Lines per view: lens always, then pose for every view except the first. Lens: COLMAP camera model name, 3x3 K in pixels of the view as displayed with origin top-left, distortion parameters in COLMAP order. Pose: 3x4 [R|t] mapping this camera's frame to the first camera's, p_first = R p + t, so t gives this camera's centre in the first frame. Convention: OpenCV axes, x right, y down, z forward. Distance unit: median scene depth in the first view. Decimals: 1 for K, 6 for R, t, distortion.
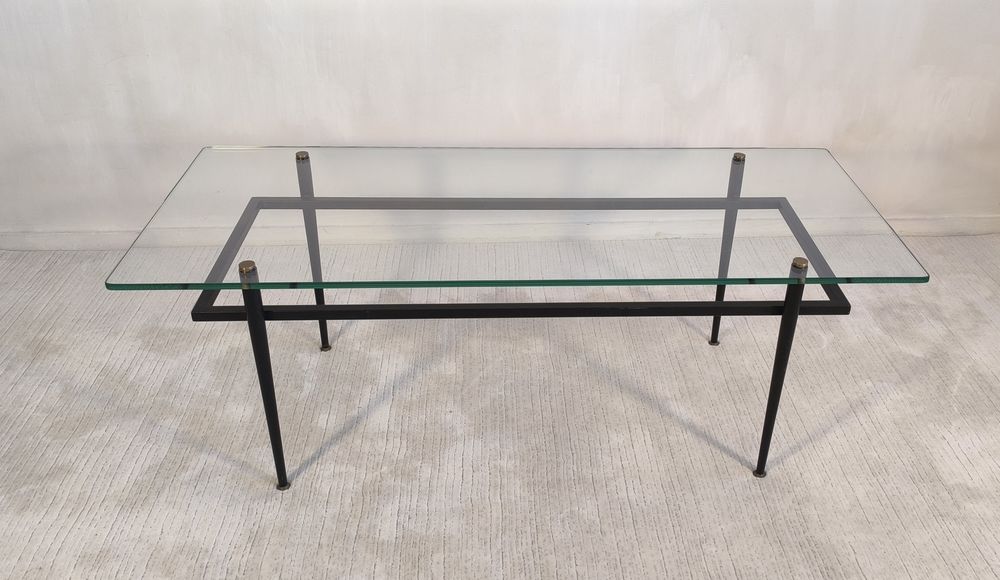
lens RADIAL K [[859.9, 0, 539.0], [0, 859.9, 286.5], [0, 0, 1]] dist [0.007154, 0.000189]
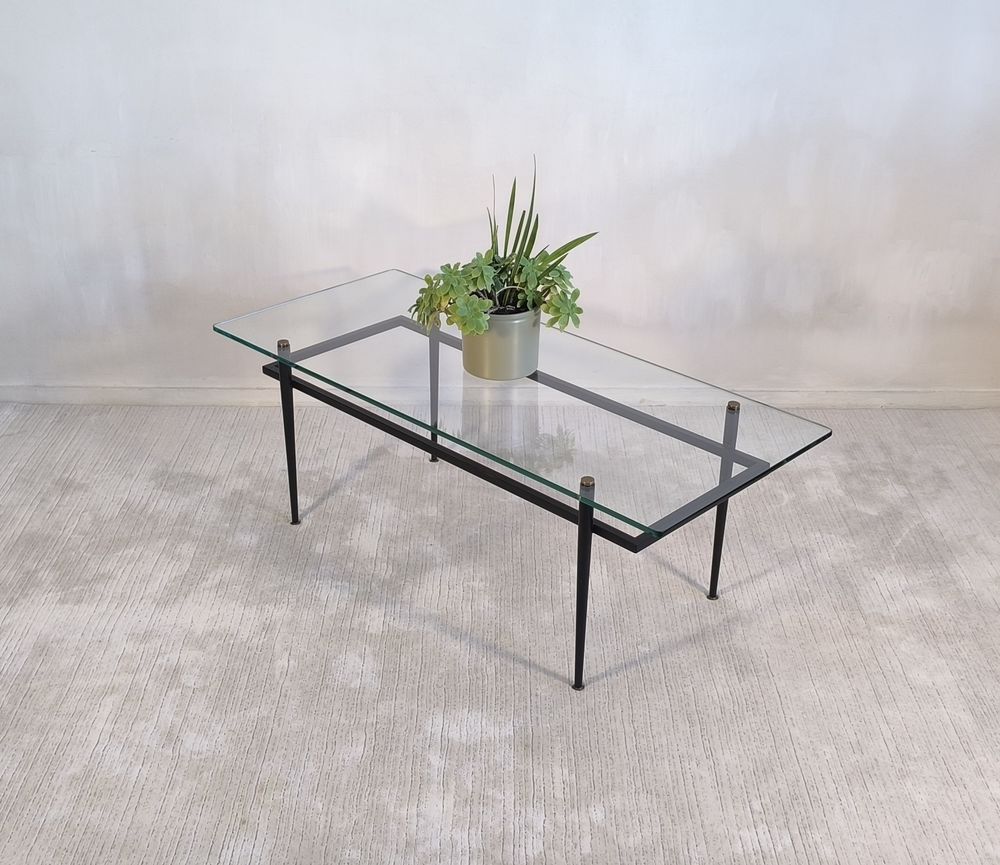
lens RADIAL K [[1214.0, 0, 472.0], [0, 1214.0, 433.0], [0, 0, 1]] dist [0.030371, -0.019256]
pose [[0.996769, 0.022709, -0.077047, 0.072016], [-0.027720, 0.997526, -0.064605, 0.104514], [0.075389, 0.066532, 0.994932, -0.608449]]
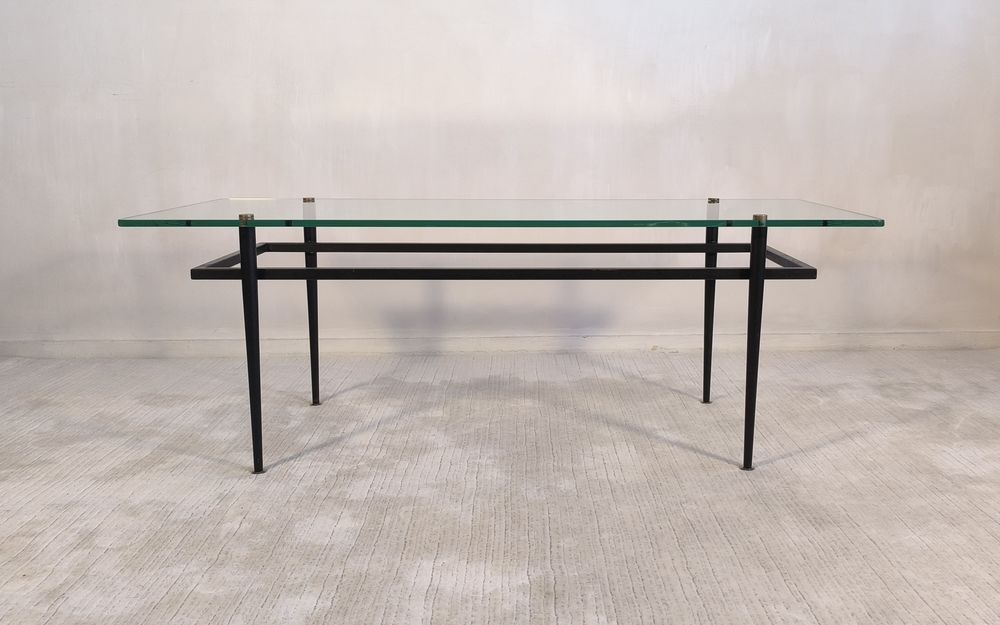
lens RADIAL K [[909.5, 0, 520.7], [0, 909.5, 335.1], [0, 0, 1]] dist [0.008119, -0.002335]
pose [[0.998494, -0.004723, -0.054650, 0.057105], [-0.013503, 0.944465, -0.328334, 0.393359], [0.053165, 0.328577, 0.942979, -0.019592]]
